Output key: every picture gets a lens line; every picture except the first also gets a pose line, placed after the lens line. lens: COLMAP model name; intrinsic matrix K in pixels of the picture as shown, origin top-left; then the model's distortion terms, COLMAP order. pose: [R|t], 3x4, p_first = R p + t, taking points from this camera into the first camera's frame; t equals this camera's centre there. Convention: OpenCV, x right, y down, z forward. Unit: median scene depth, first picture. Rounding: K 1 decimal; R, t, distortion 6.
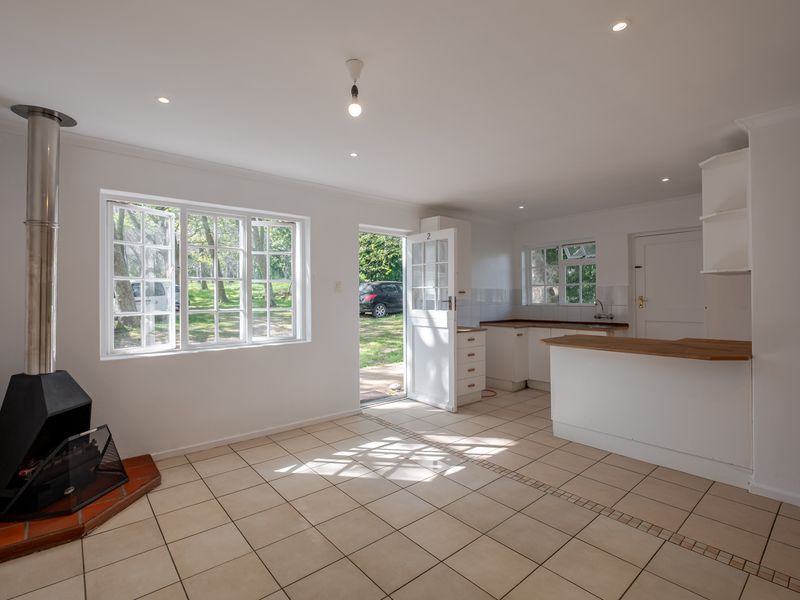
lens RADIAL K [[395.9, 0, 397.5], [0, 395.9, 295.9], [0, 0, 1]] dist [-0.007607, 0.000817]
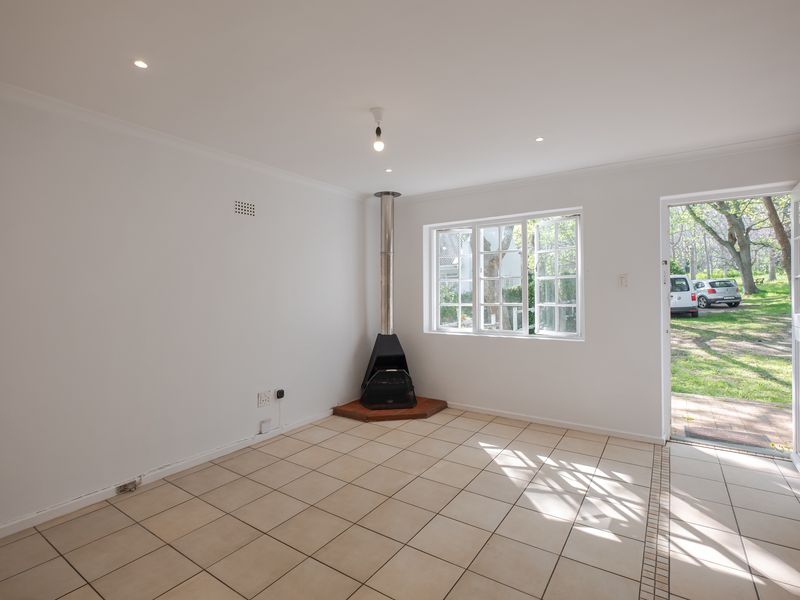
lens RADIAL K [[395.9, 0, 407.3], [0, 395.9, 293.6], [0, 0, 1]] dist [-0.007607, 0.000817]
pose [[0.278226, 0.001417, -0.960515, 0.489071], [0.004015, 0.999988, 0.002639, 0.000907], [0.960507, -0.004591, 0.278217, 0.310820]]
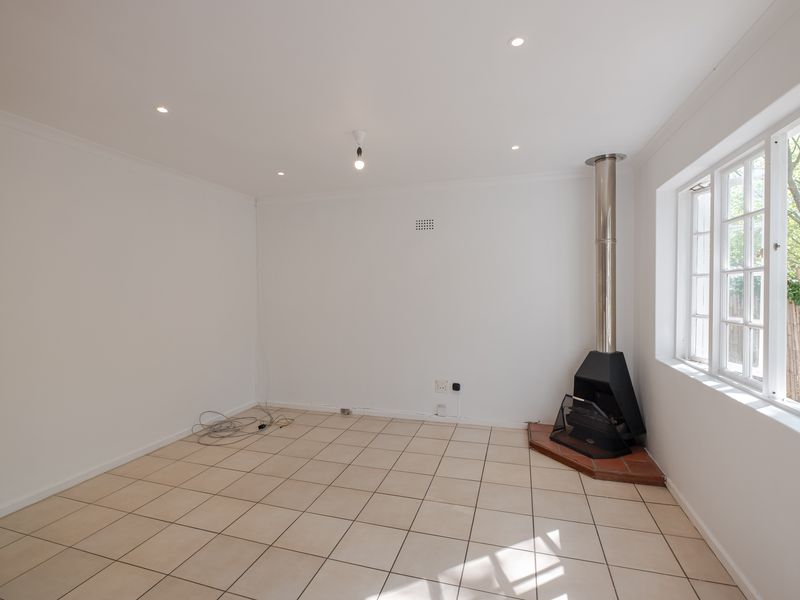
lens RADIAL K [[395.9, 0, 396.4], [0, 395.9, 299.1], [0, 0, 1]] dist [-0.007607, 0.000817]
pose [[-0.847996, 0.017049, -0.529728, 0.223159], [0.006287, 0.999736, 0.022111, -0.009817], [0.529965, 0.015419, -0.847879, 0.959119]]
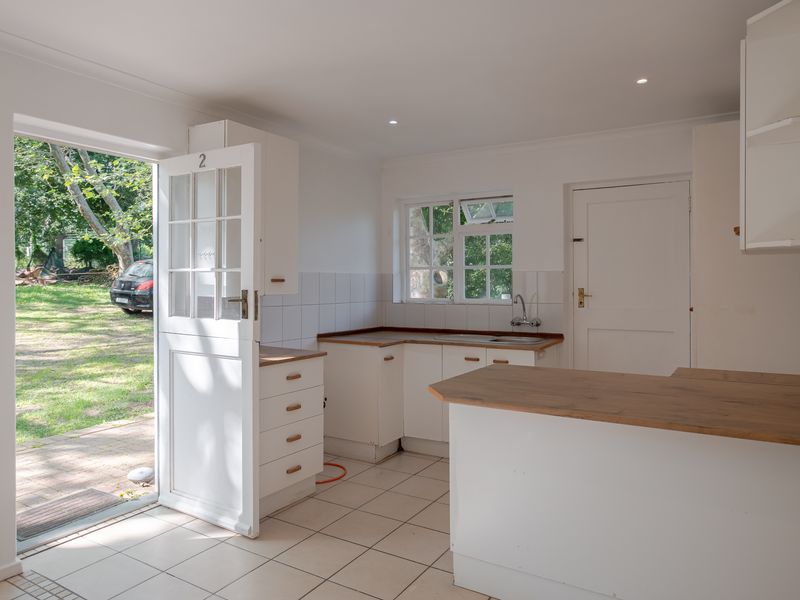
lens RADIAL K [[566.3, 0, 401.9], [0, 566.3, 282.4], [0, 0, 1]] dist [-0.019449, 0.017398]
pose [[0.949799, 0.004369, 0.312832, 0.100424], [-0.005196, 0.999985, 0.001811, -0.009820], [-0.312819, -0.003345, 0.949807, 0.309738]]
